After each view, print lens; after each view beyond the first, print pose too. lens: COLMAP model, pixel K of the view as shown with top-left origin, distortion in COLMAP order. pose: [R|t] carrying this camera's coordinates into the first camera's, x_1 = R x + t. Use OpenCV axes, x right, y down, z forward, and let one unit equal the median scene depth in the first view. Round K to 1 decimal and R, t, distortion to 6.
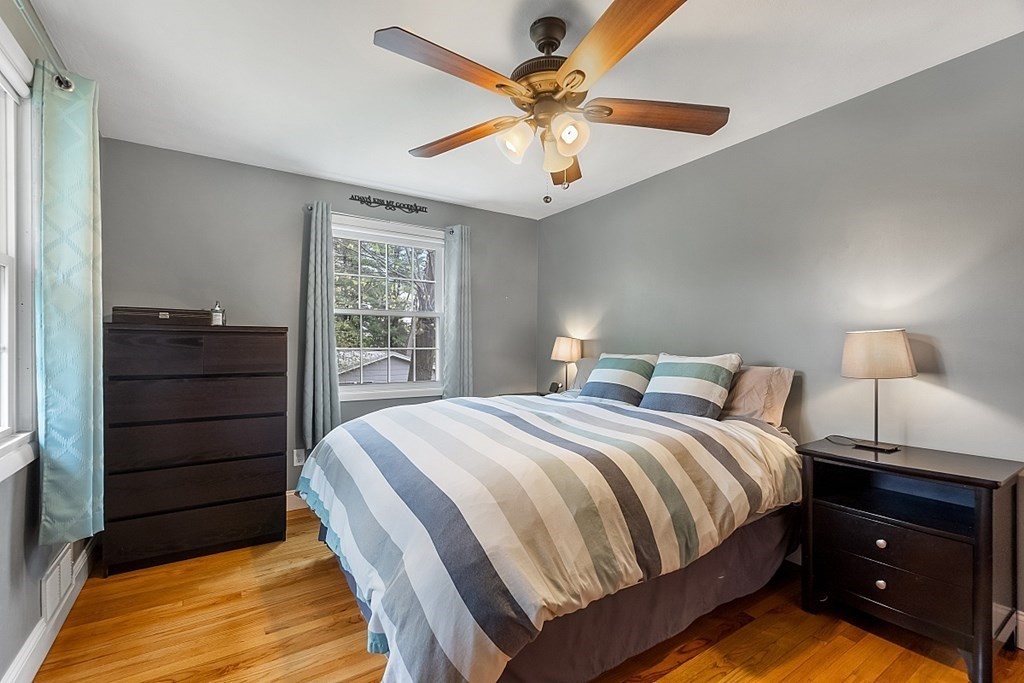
lens RADIAL K [[450.6, 0, 507.6], [0, 450.6, 349.9], [0, 0, 1]] dist [-0.008889, 0.000025]
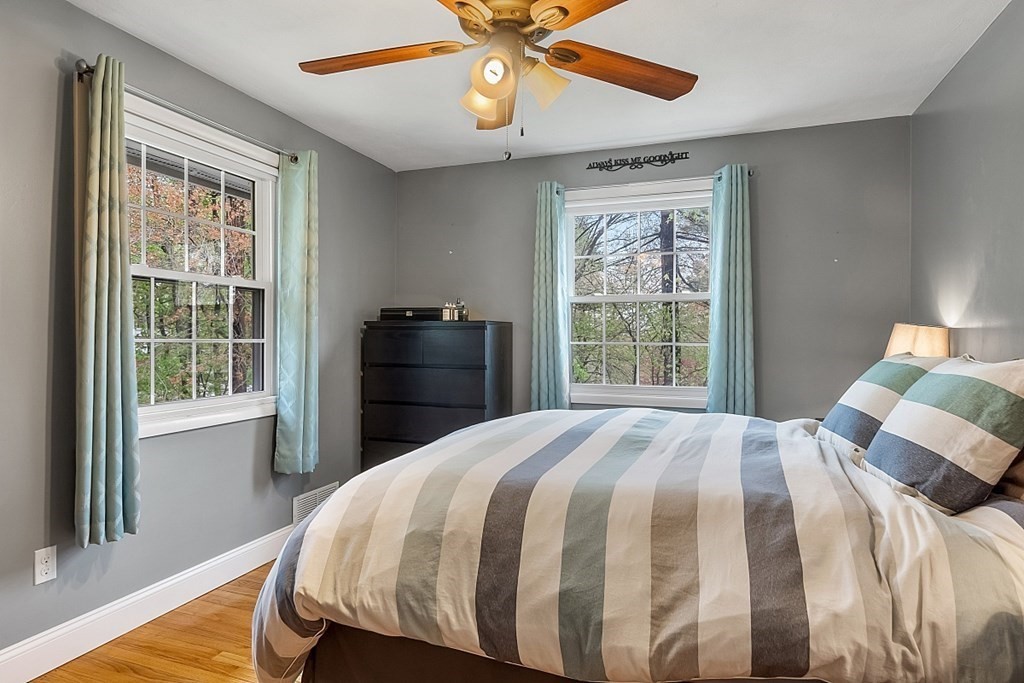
lens RADIAL K [[599.5, 0, 495.0], [0, 599.5, 344.8], [0, 0, 1]] dist [-0.000021, 0.000352]
pose [[0.592399, 0.006894, -0.805616, 0.967565], [-0.007290, 0.999968, 0.003197, -0.001863], [0.805612, 0.003979, 0.592430, 0.368158]]
